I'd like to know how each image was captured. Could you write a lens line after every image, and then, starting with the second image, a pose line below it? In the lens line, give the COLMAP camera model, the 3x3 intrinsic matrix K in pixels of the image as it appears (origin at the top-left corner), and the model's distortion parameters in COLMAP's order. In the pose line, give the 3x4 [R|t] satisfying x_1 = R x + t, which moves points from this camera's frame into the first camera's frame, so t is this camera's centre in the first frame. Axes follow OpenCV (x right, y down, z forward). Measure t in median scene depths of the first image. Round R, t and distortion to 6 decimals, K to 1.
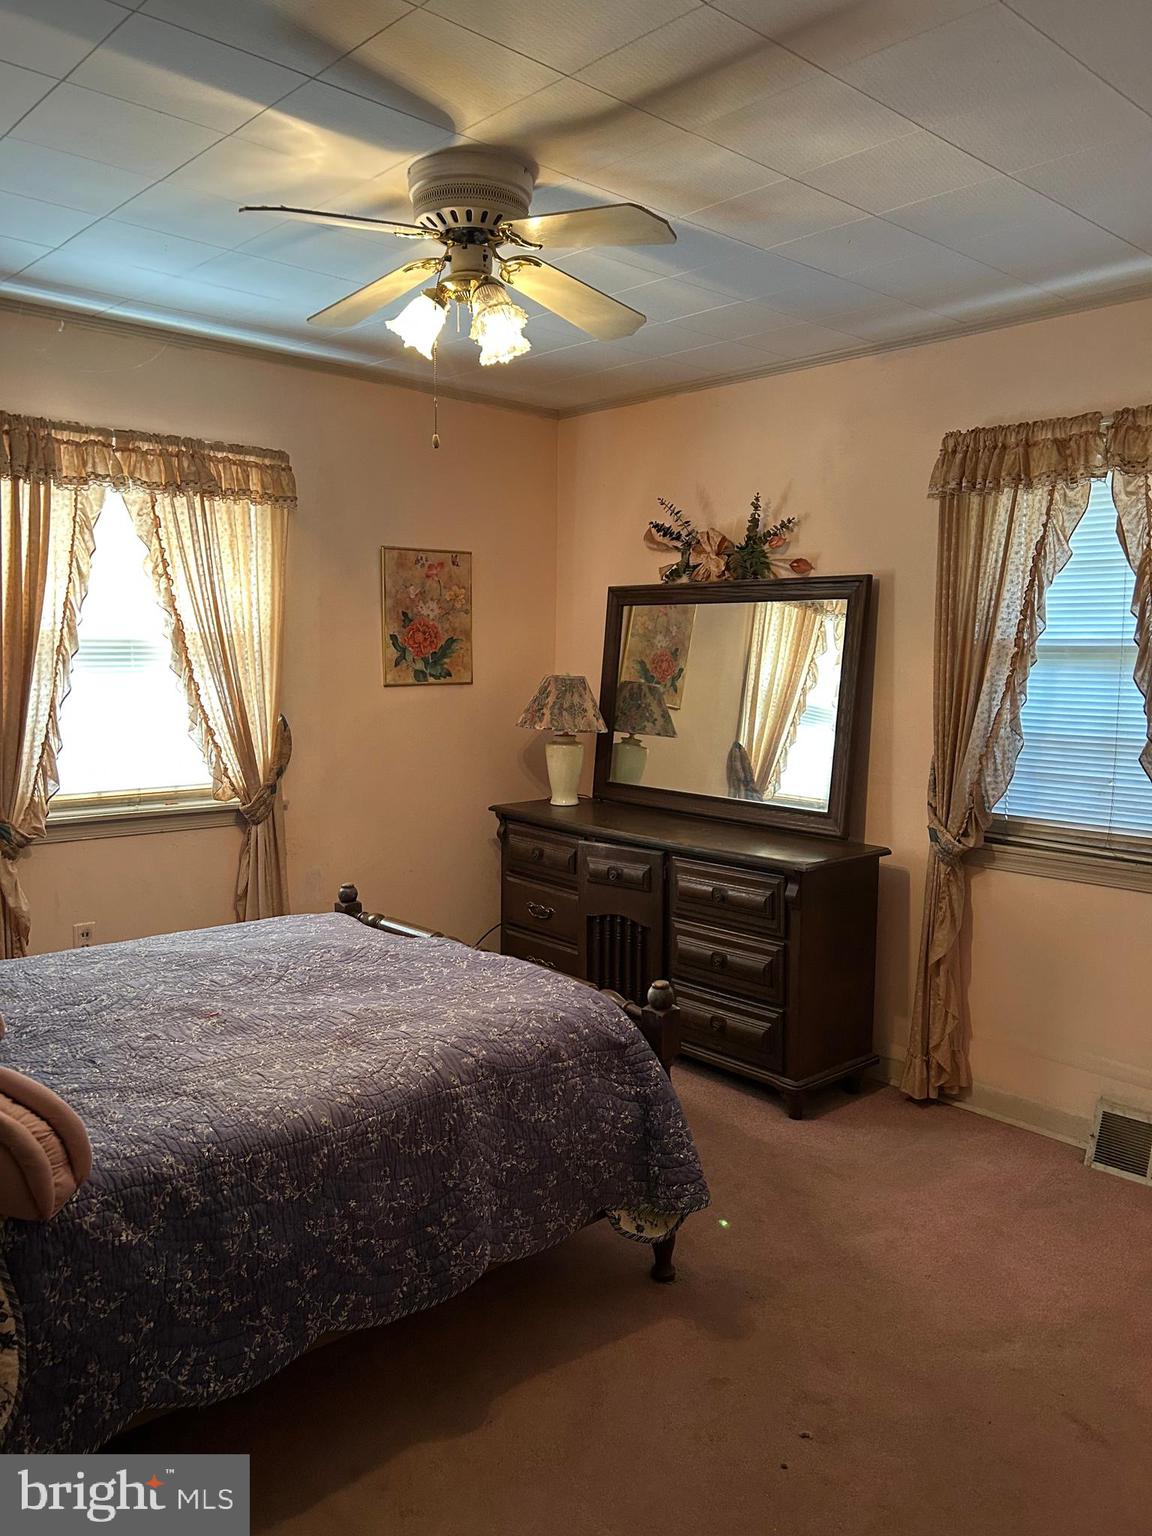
lens RADIAL K [[1157.5, 0, 564.7], [0, 1157.5, 763.7], [0, 0, 1]] dist [0.057571, -0.070713]
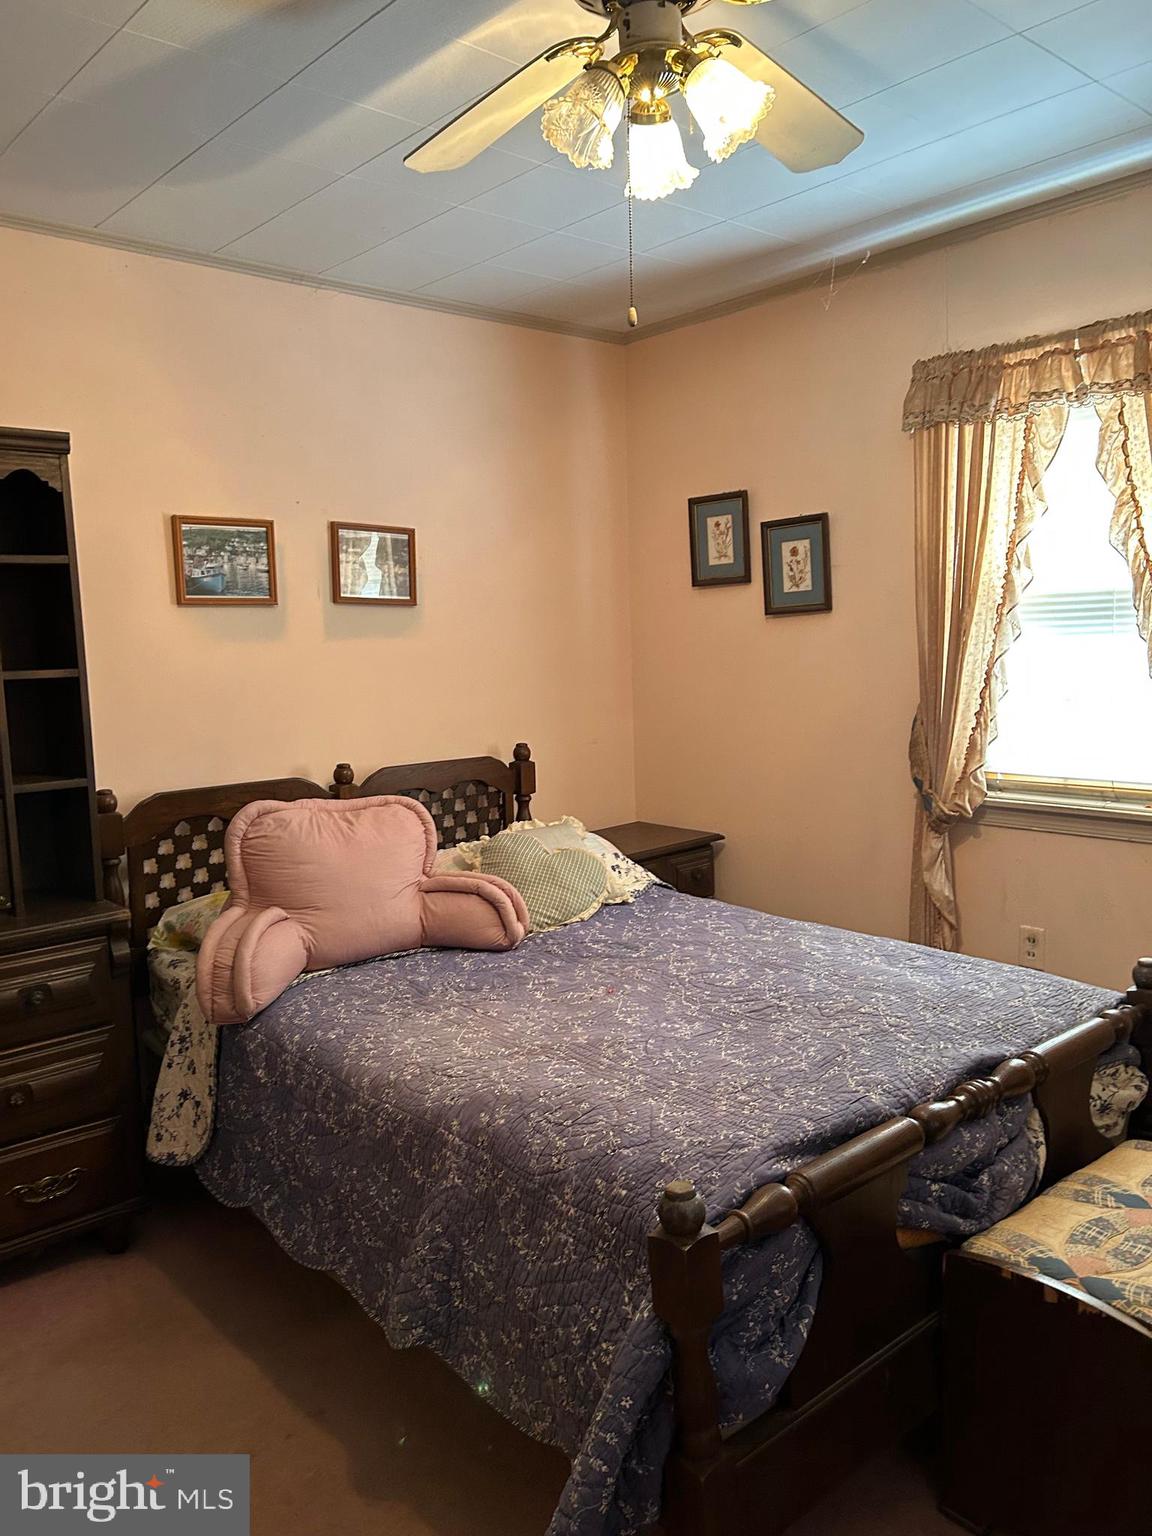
lens RADIAL K [[1157.5, 0, 565.2], [0, 1157.5, 772.0], [0, 0, 1]] dist [0.057571, -0.070713]
pose [[-0.015217, 0.107071, -0.994135, 0.451266], [-0.065675, 0.991996, 0.107846, -0.048299], [0.997725, 0.066931, -0.008064, 0.679543]]
